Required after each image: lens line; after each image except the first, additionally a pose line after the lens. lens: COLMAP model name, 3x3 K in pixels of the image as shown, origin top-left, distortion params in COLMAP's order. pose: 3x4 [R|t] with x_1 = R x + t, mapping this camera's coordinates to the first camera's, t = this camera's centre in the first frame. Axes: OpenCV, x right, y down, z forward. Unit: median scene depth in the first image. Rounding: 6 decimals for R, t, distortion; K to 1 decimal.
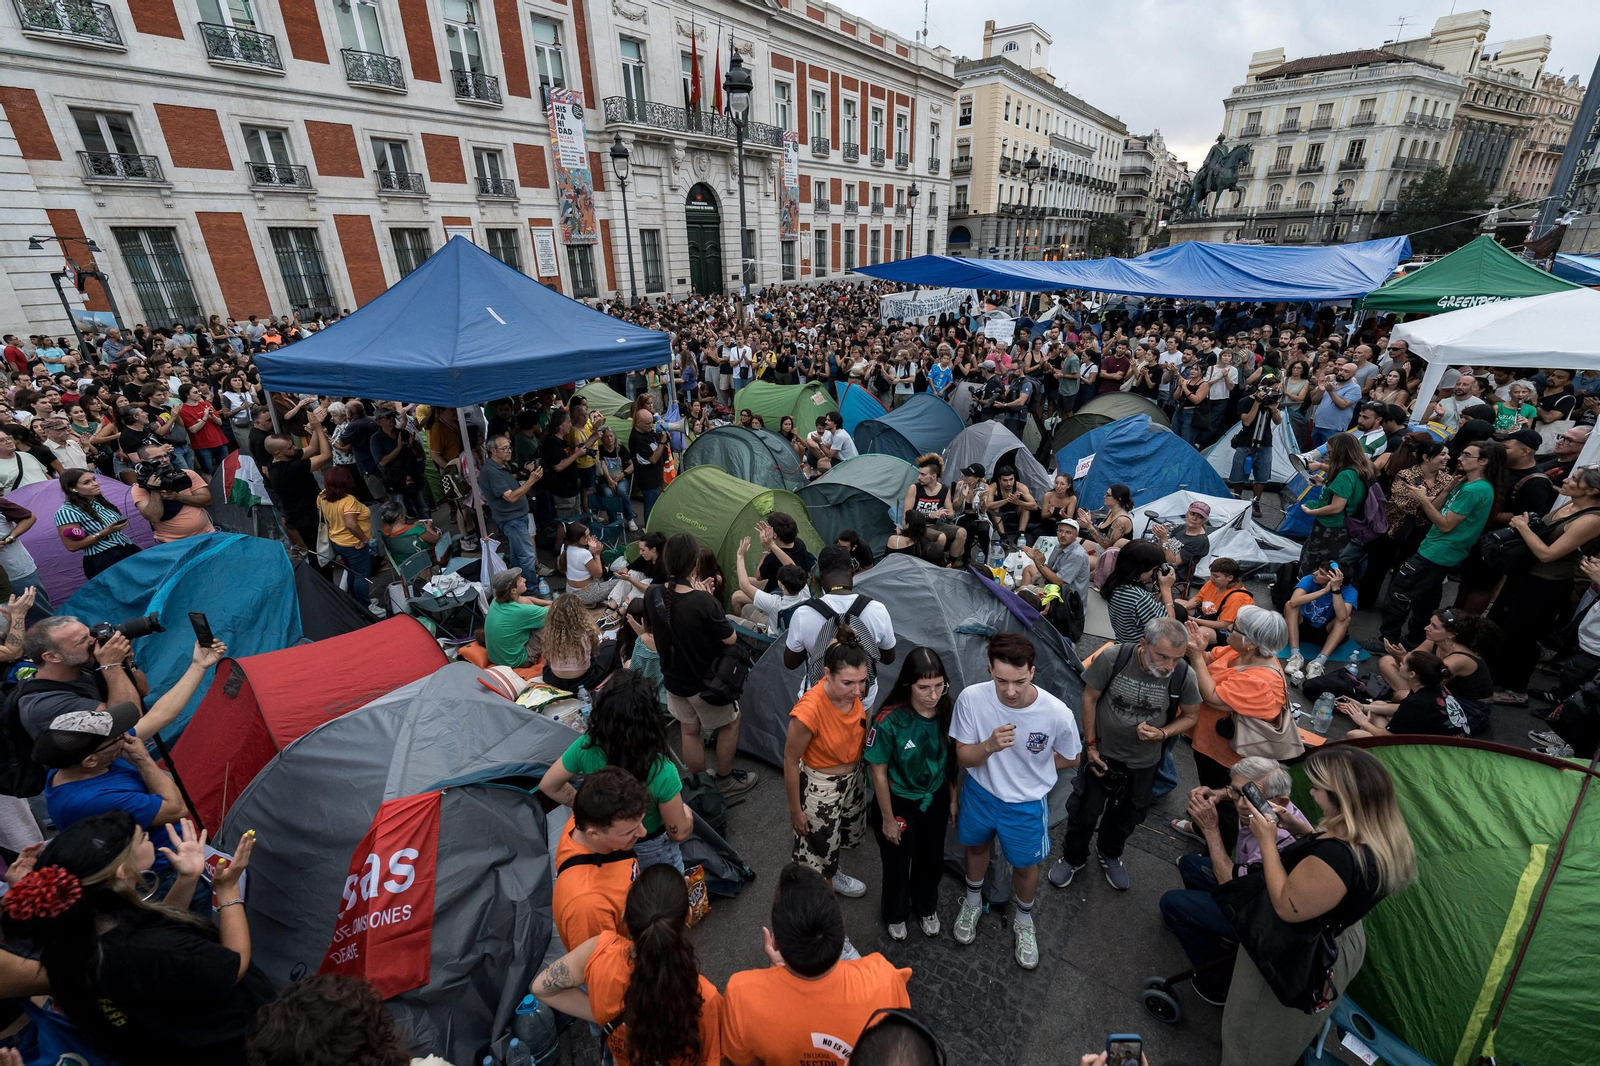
lens RADIAL K [[677.6, 0, 791.7], [0, 677.6, 535.9], [0, 0, 1]] dist [-0.000445, -0.000398]
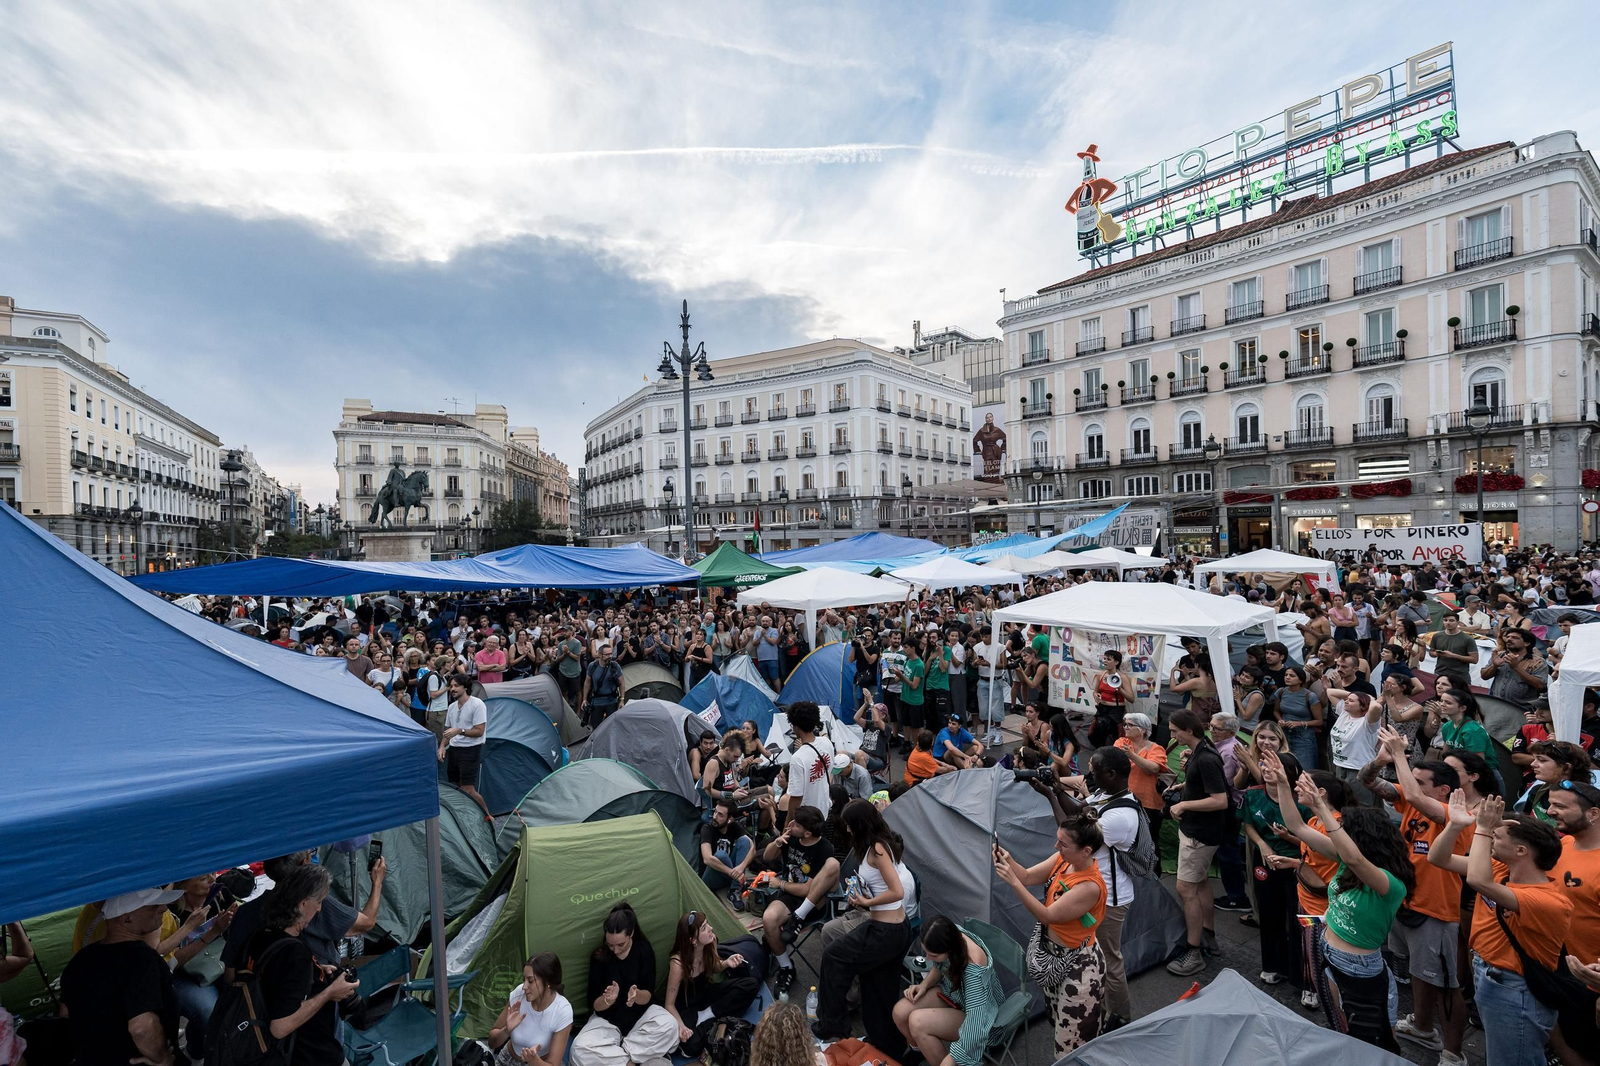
lens RADIAL K [[681.1, 0, 796.1], [0, 681.1, 539.3], [0, 0, 1]] dist [-0.000200, -0.000676]
pose [[0.406535, 0.016067, 0.913494, -0.172265], [0.363682, 0.914371, -0.177934, -0.038607], [-0.838131, 0.404558, 0.365881, 0.104851]]
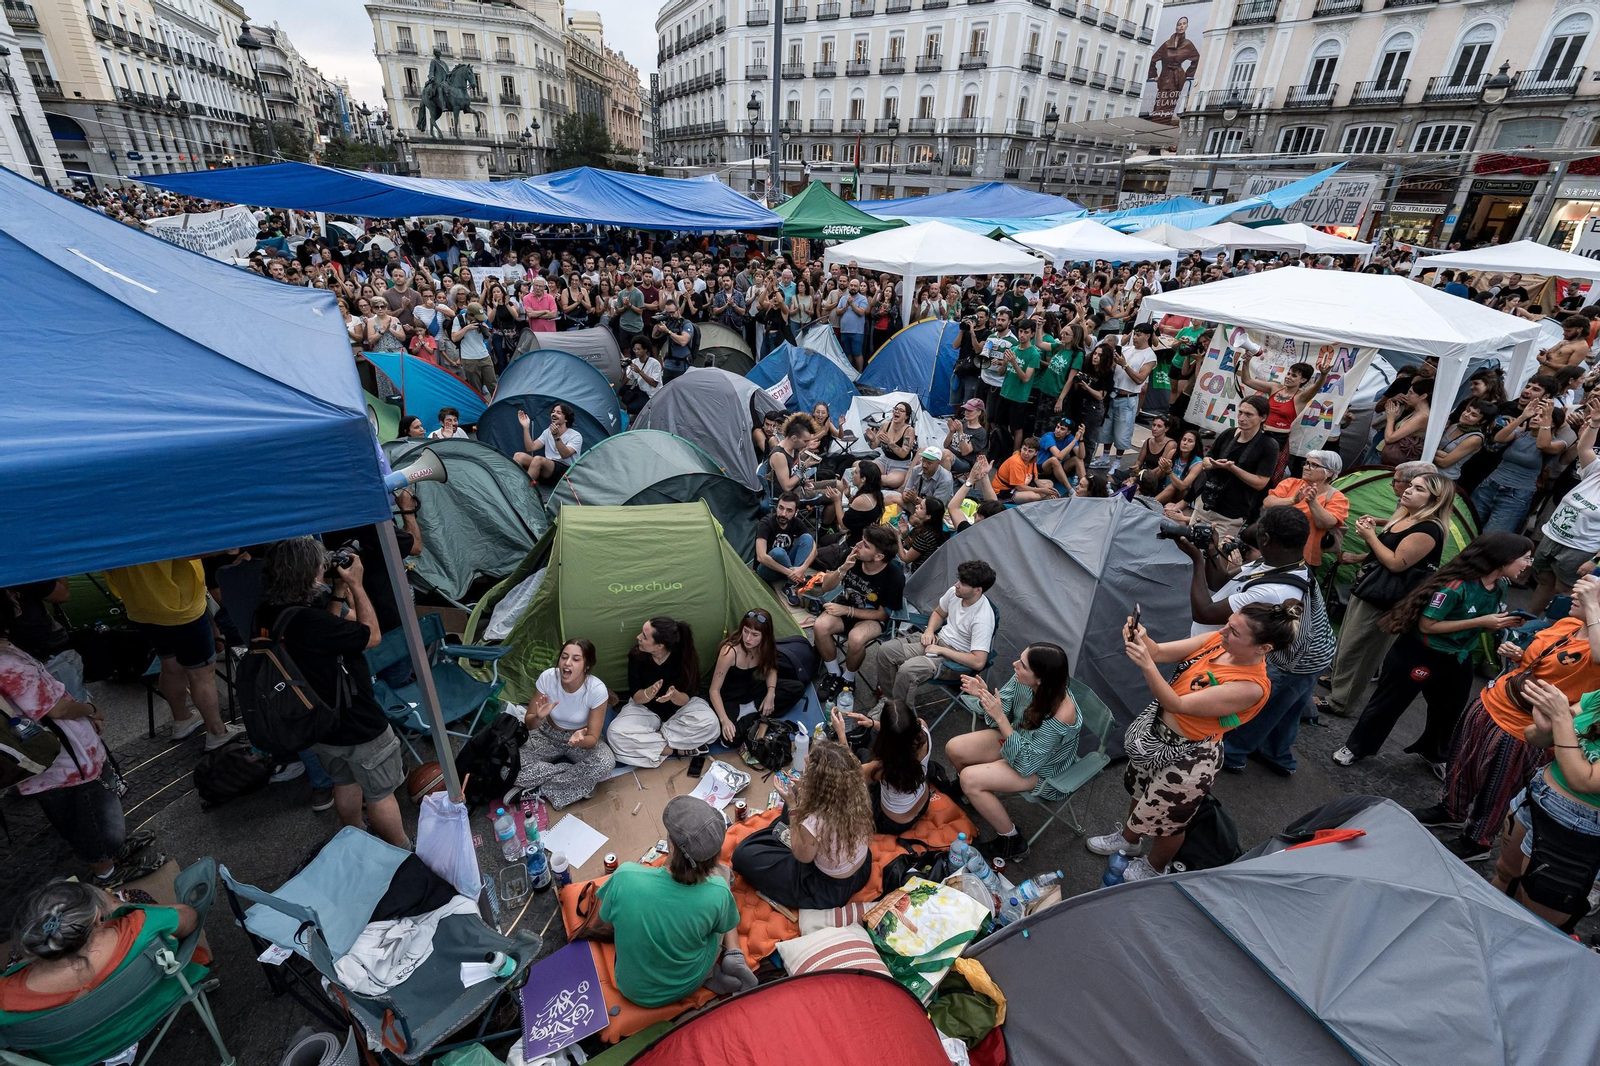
lens RADIAL K [[709.6, 0, 792.6], [0, 709.6, 530.8], [0, 0, 1]] dist [0.001685, -0.000555]
pose [[0.525474, -0.332190, 0.783280, -0.139858], [0.278211, 0.937106, 0.210786, -0.041529], [-0.804037, 0.107154, 0.584844, 0.120140]]
